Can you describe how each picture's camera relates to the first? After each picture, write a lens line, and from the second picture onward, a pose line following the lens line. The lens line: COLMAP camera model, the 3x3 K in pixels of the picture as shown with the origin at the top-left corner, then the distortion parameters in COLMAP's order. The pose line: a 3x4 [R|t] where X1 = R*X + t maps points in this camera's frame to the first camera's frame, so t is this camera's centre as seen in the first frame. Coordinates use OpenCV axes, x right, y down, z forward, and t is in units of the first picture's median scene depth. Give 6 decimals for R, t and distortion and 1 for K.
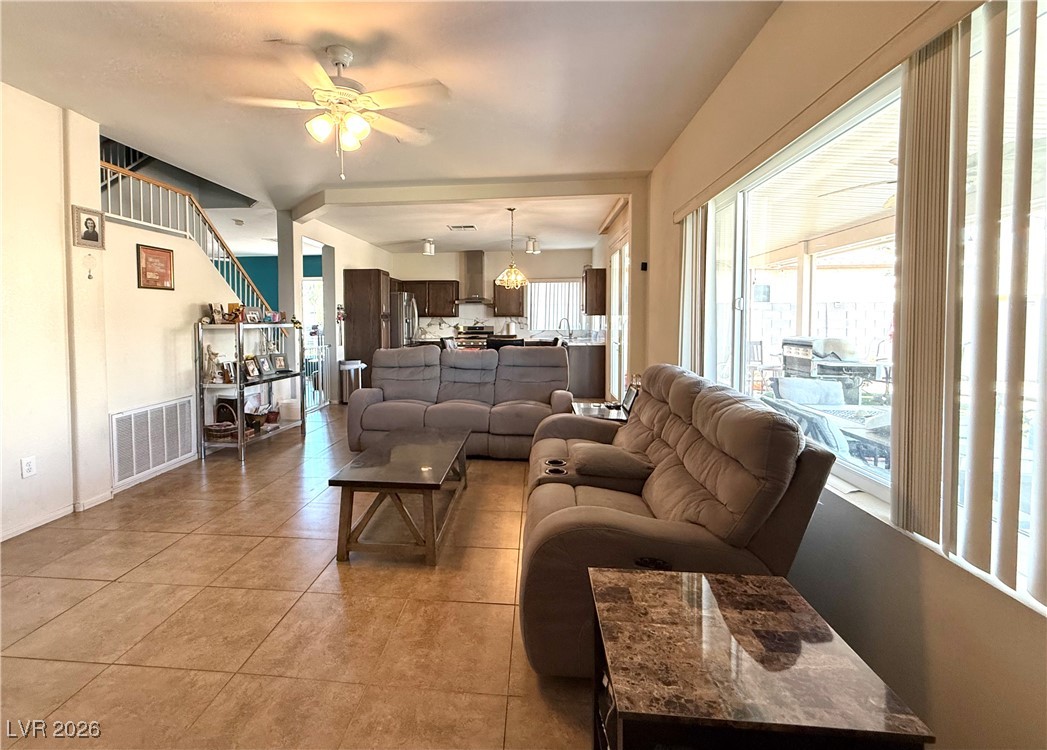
lens RADIAL K [[434.7, 0, 520.1], [0, 434.7, 330.8], [0, 0, 1]] dist [0.001919, 0.000283]
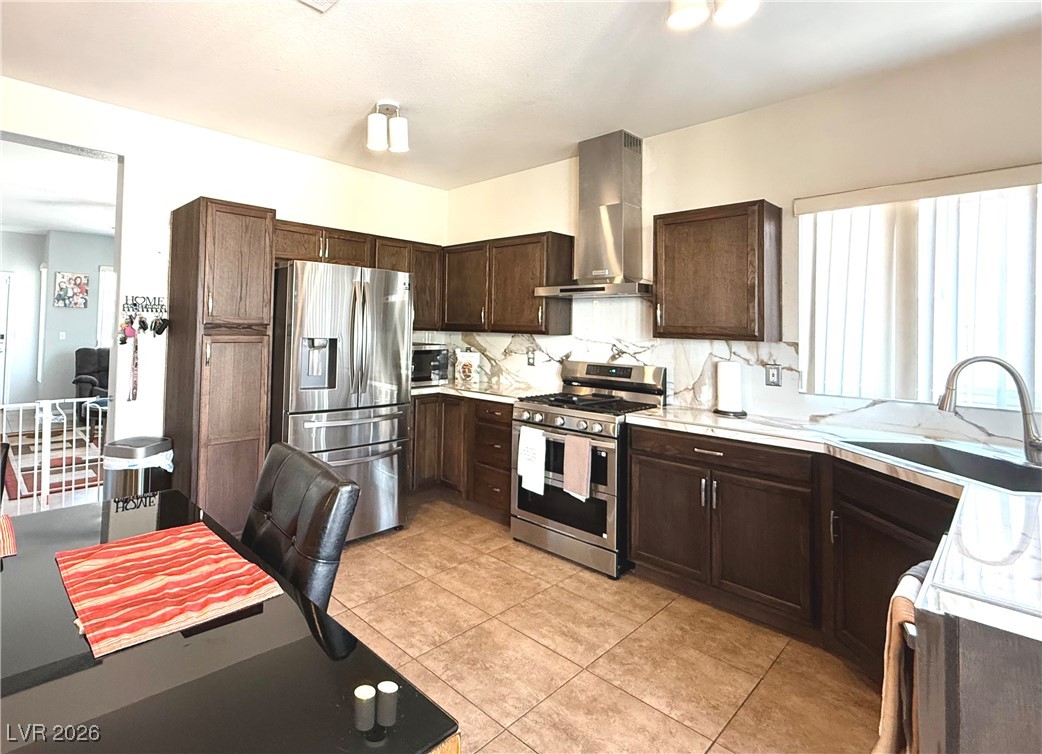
lens RADIAL K [[528.9, 0, 416.3], [0, 528.9, 309.7], [0, 0, 1]] dist [0.004876, 0.000861]
pose [[0.688885, -0.005506, -0.724850, 0.099440], [-0.042546, 0.997940, -0.048016, -0.029216], [0.723621, 0.063917, 0.687231, 0.678311]]
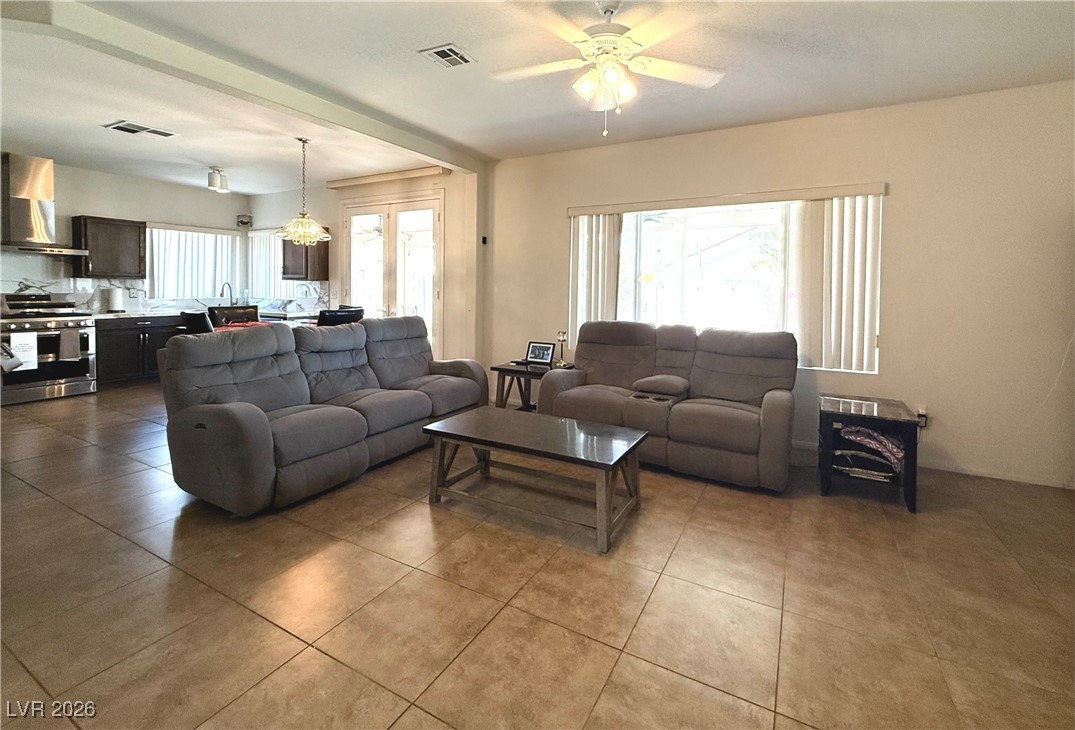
lens RADIAL K [[427.8, 0, 547.0], [0, 427.8, 296.9], [0, 0, 1]] dist [0.003129, -0.000284]
pose [[0.442737, -0.010643, 0.896588, -0.332586], [0.010344, 0.999924, 0.006762, -0.003688], [-0.896592, 0.006280, 0.442813, 0.185948]]
